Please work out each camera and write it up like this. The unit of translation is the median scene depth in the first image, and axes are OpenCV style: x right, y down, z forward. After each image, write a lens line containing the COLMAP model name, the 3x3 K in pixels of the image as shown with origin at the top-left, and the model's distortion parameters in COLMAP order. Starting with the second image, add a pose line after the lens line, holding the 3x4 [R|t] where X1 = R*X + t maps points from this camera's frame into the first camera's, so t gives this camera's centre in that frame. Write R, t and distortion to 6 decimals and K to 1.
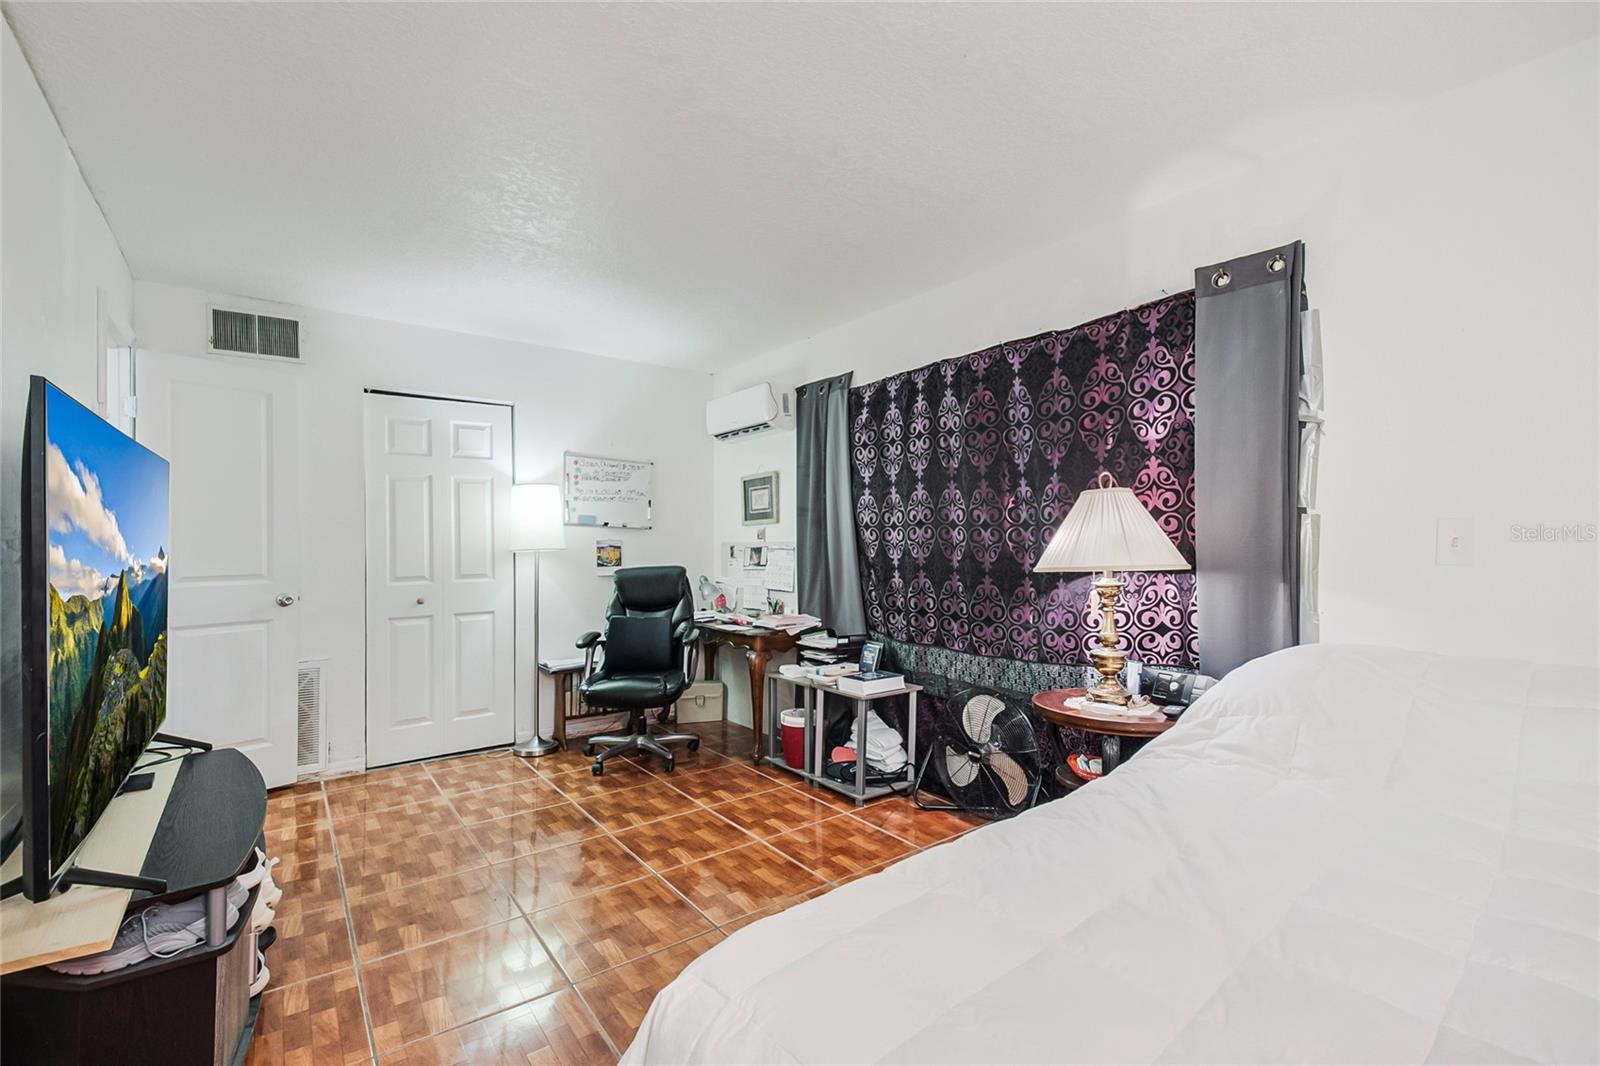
lens RADIAL K [[693.3, 0, 801.9], [0, 693.3, 519.4], [0, 0, 1]] dist [0.023351, 0.000005]
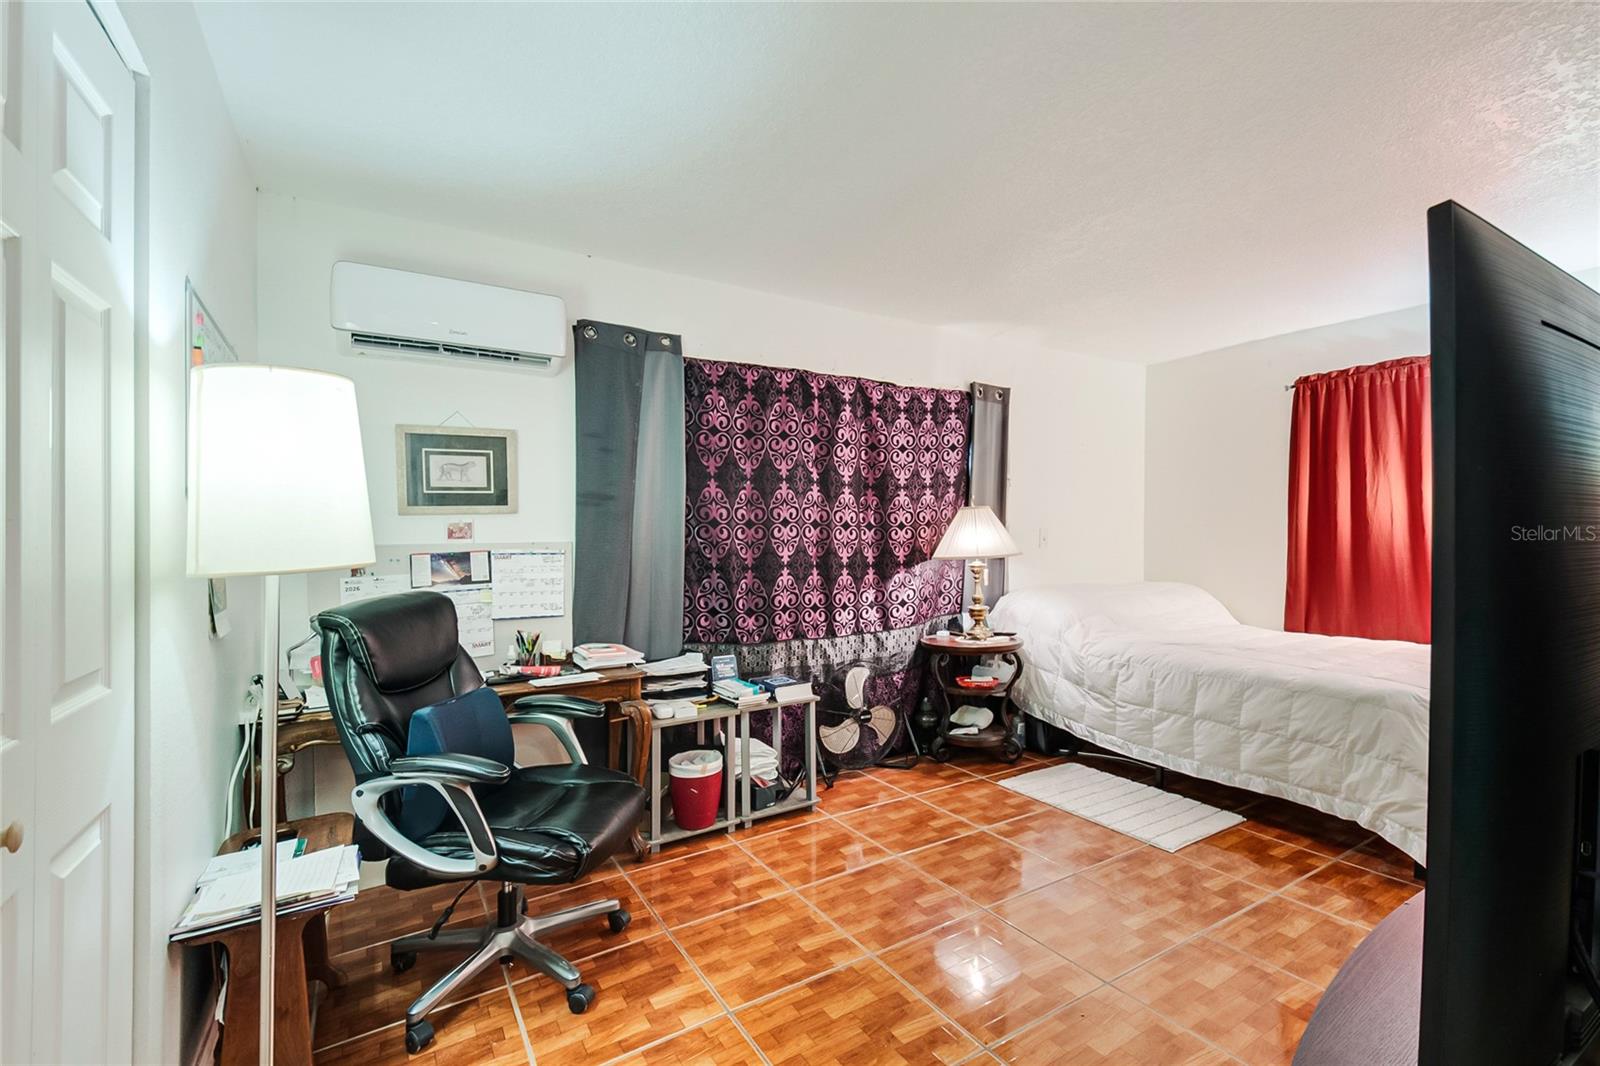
lens RADIAL K [[697.8, 0, 804.6], [0, 697.8, 545.3], [0, 0, 1]] dist [-0.000509, -0.015147]
pose [[0.095392, 0.008194, 0.995406, -0.835082], [-0.011357, 0.999910, -0.007143, 0.046994], [-0.995375, -0.010623, 0.095476, 0.870211]]
